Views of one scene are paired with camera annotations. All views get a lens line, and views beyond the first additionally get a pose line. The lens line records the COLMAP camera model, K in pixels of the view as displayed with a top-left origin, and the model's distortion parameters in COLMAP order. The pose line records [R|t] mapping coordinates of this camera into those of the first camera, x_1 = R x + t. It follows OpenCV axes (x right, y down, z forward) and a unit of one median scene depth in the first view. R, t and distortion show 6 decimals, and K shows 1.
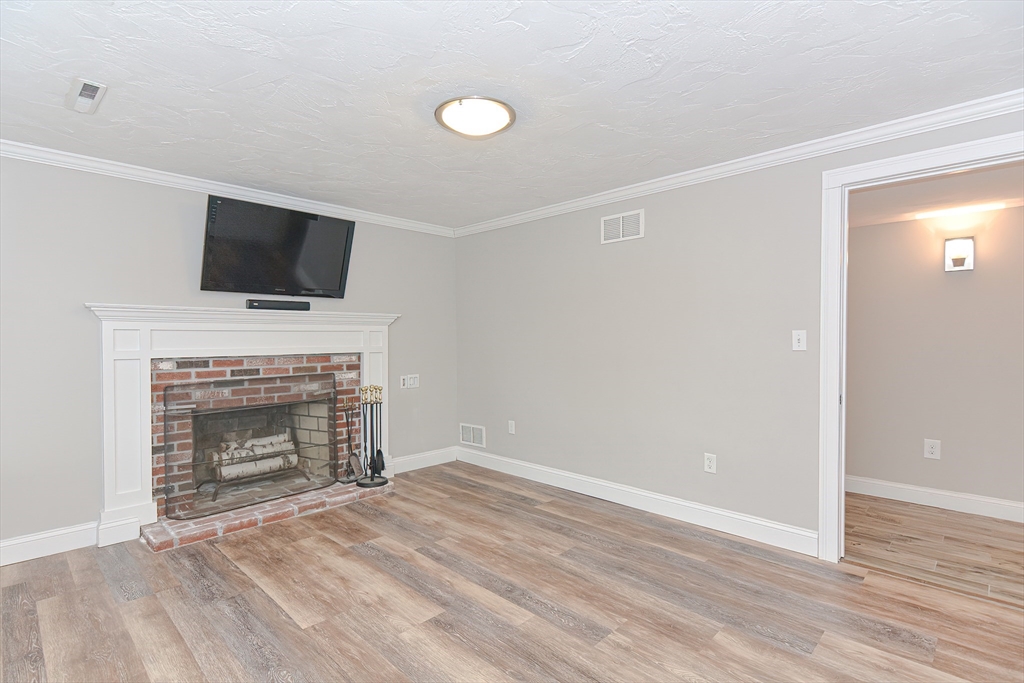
lens RADIAL K [[488.1, 0, 516.4], [0, 488.1, 336.5], [0, 0, 1]] dist [0.002081, -0.000013]
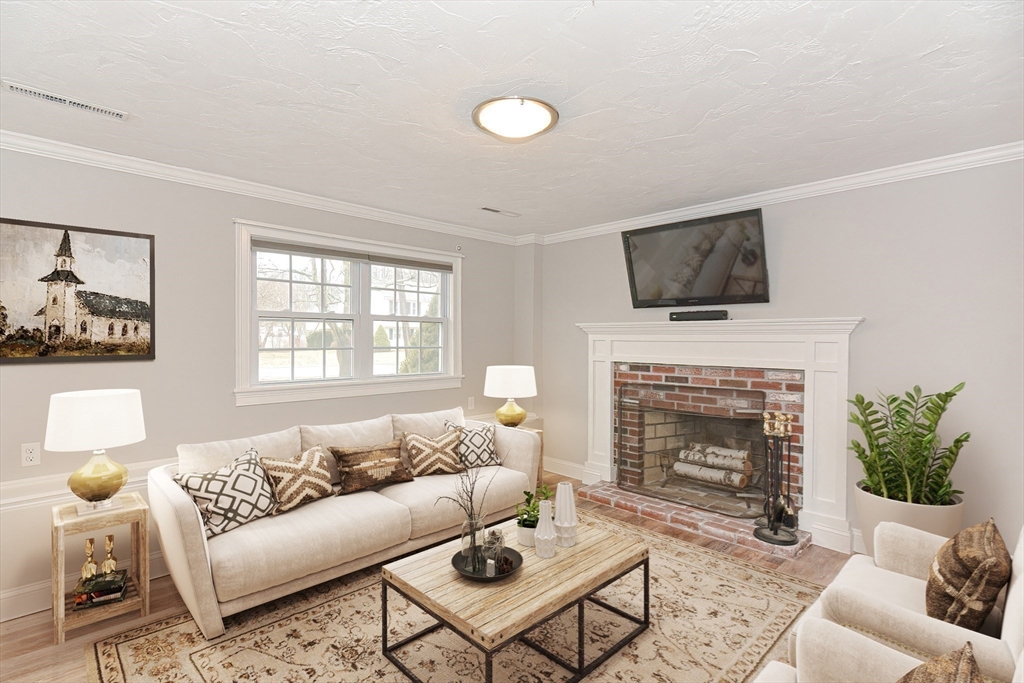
lens RADIAL K [[484.4, 0, 489.9], [0, 484.4, 342.0], [0, 0, 1]] dist [0.001646, 0.000083]
pose [[-0.049497, 0.010026, -0.998724, 0.566838], [-0.004254, 0.999938, 0.010249, -0.019839], [0.998765, 0.004756, -0.049451, 0.666415]]
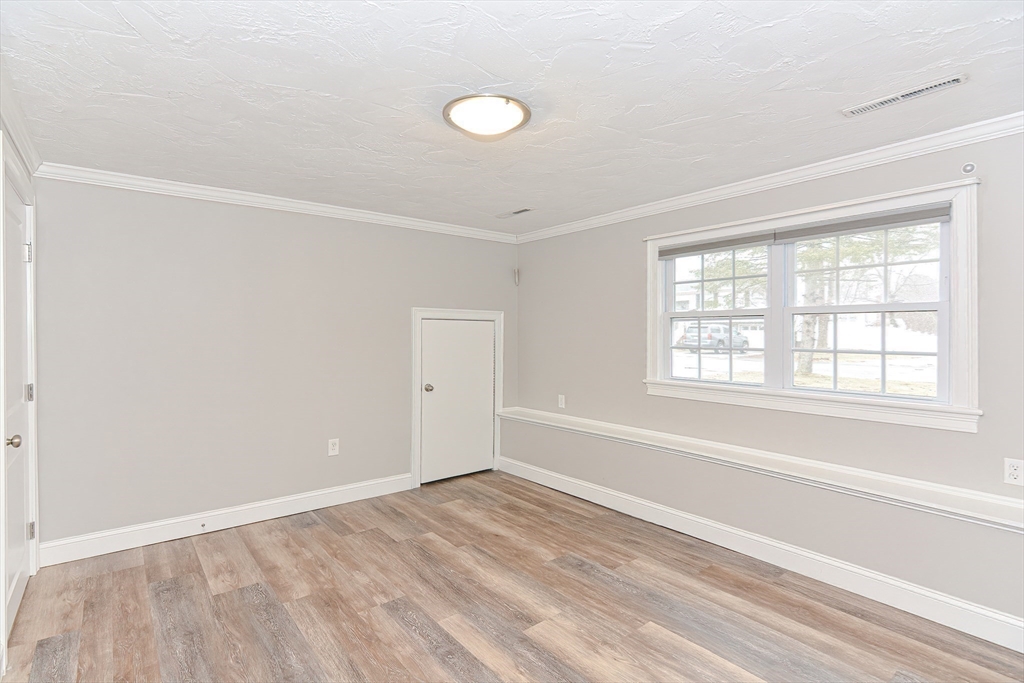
lens RADIAL K [[488.1, 0, 516.4], [0, 488.1, 336.5], [0, 0, 1]] dist [0.002081, -0.000013]
pose [[-0.992554, 0.005318, 0.121686, -0.164545], [0.006895, 0.999898, 0.012540, -0.033265], [-0.121607, 0.013285, -0.992489, 1.268103]]
